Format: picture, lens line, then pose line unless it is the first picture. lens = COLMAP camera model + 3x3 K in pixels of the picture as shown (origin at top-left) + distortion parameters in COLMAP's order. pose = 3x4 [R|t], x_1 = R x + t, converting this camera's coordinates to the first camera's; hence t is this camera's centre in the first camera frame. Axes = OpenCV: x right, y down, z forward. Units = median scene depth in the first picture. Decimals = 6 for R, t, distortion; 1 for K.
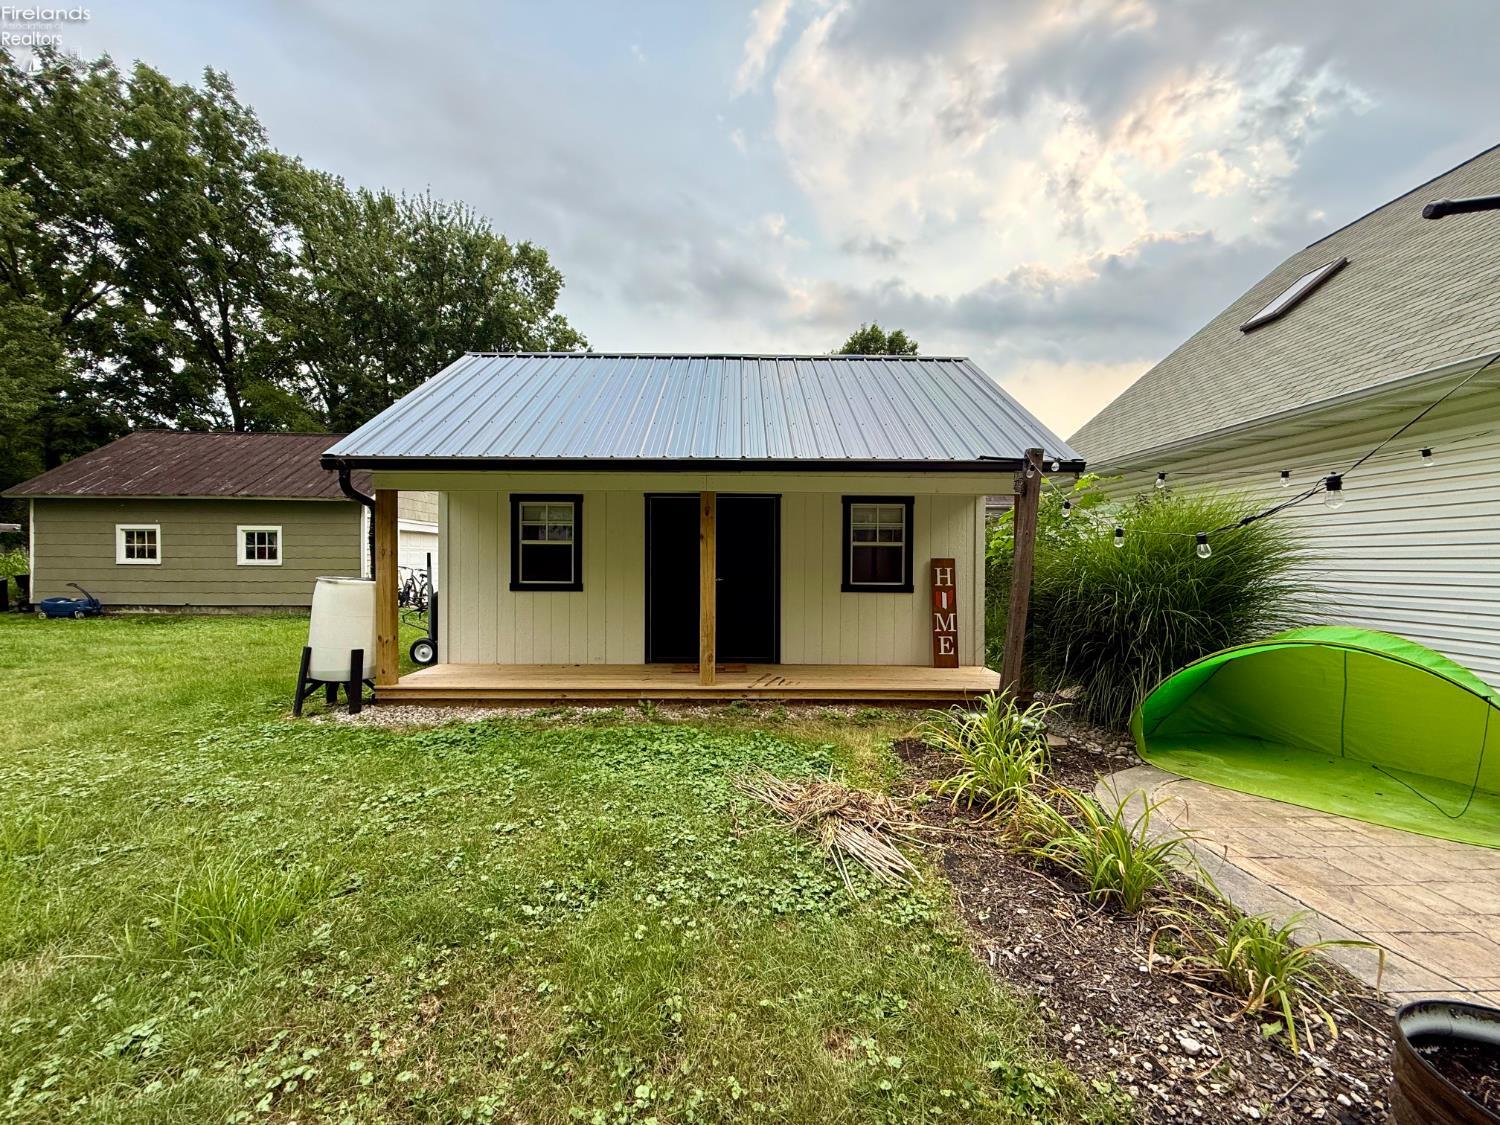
lens RADIAL K [[596.3, 0, 748.9], [0, 596.3, 567.4], [0, 0, 1]] dist [0.001476, 0.000460]
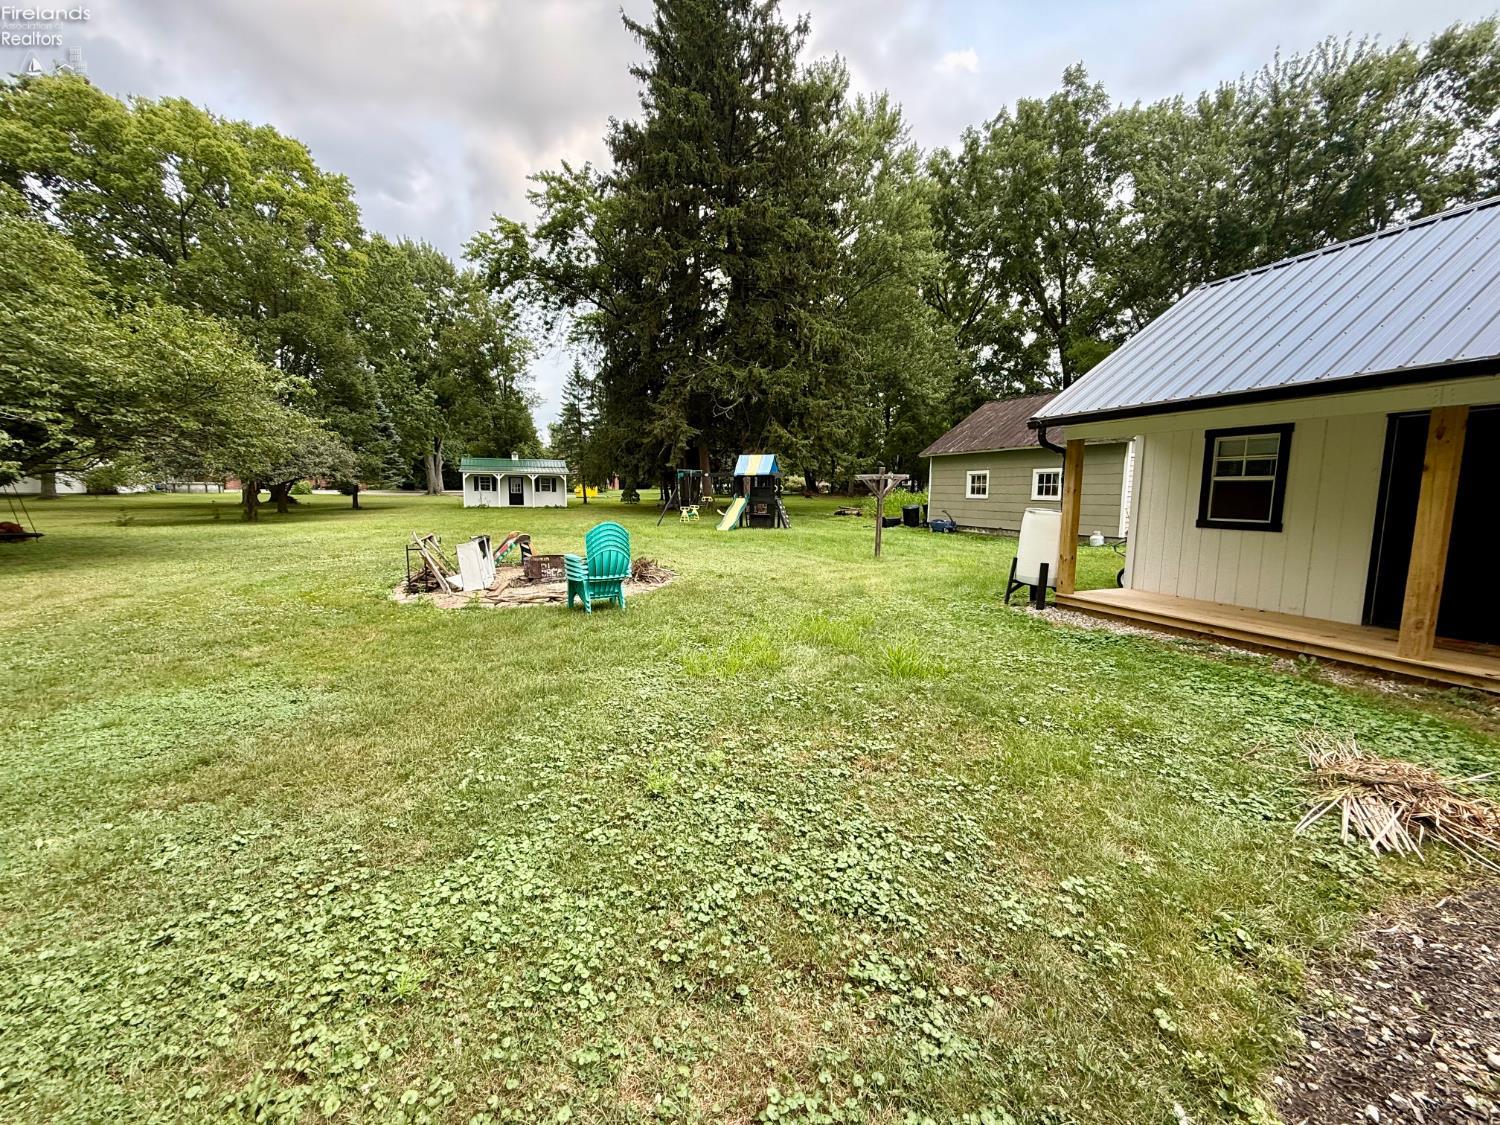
lens RADIAL K [[596.3, 0, 748.9], [0, 596.3, 567.4], [0, 0, 1]] dist [0.001476, 0.000460]
pose [[0.360154, 0.115102, -0.925765, 0.140658], [-0.016562, 0.992992, 0.117017, 0.000430], [0.932746, -0.026812, 0.359536, -0.041129]]
